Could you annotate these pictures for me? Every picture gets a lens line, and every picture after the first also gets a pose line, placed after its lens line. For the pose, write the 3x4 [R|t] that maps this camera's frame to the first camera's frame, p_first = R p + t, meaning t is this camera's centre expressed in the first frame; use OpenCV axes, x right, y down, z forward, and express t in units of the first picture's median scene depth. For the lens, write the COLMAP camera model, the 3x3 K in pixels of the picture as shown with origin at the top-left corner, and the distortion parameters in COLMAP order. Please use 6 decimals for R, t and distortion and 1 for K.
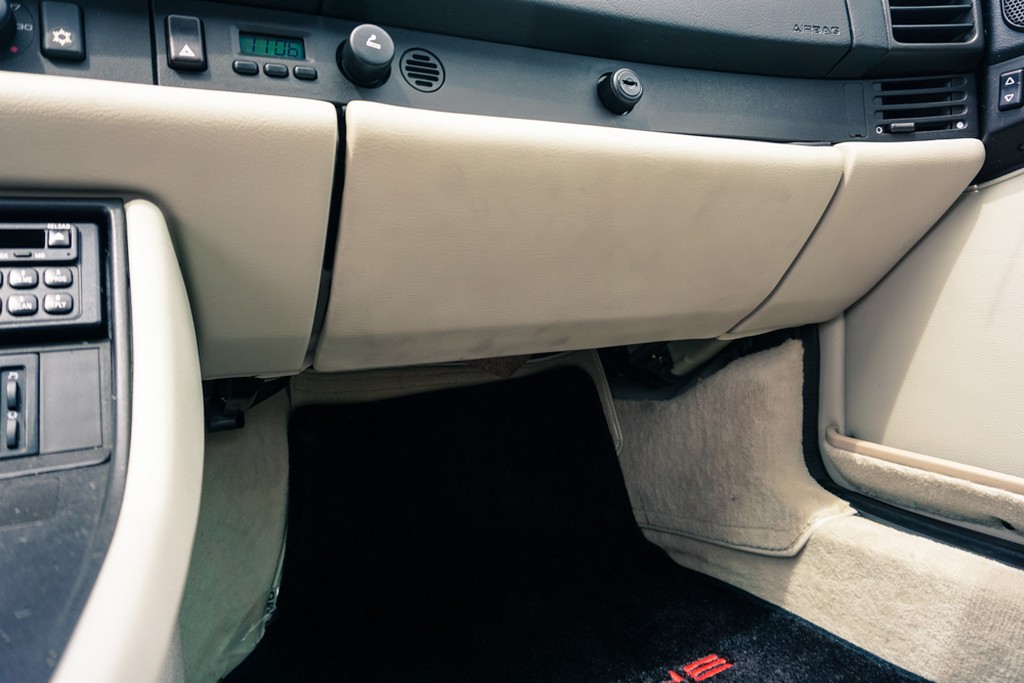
lens RADIAL K [[699.3, 0, 503.8], [0, 699.3, 337.0], [0, 0, 1]] dist [-0.038632, 0.030310]
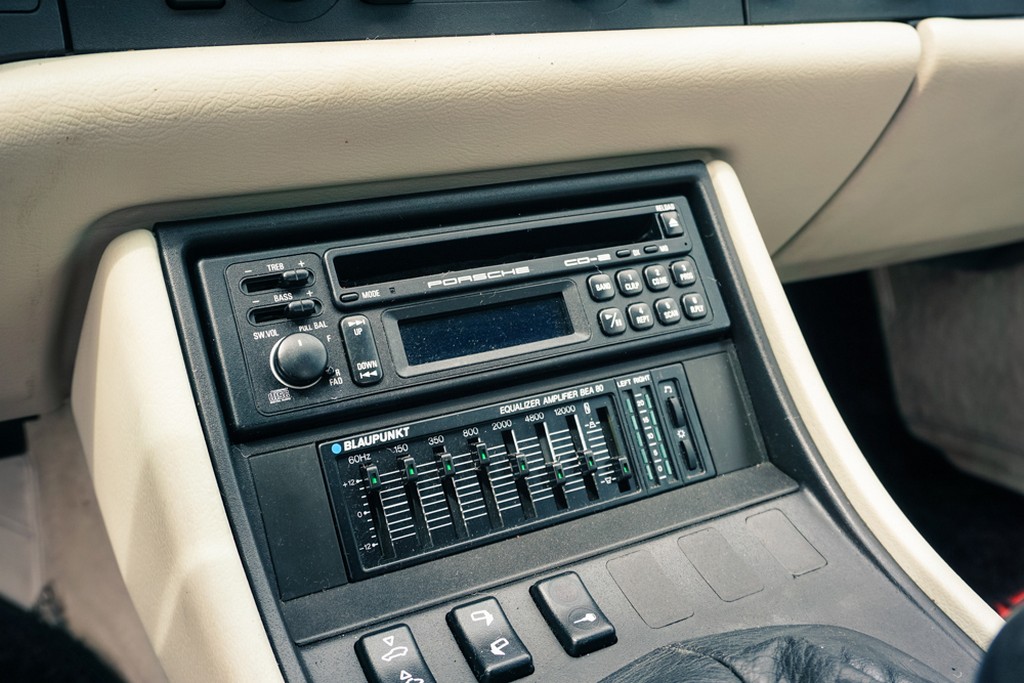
lens RADIAL K [[1016.2, 0, 504.2], [0, 1016.2, 343.8], [0, 0, 1]] dist [0.002364, 0.000000]
pose [[0.999338, 0.028829, 0.022174, -0.422620], [-0.033793, 0.961427, 0.272976, -0.164162], [-0.013449, -0.273545, 0.961765, -0.136906]]
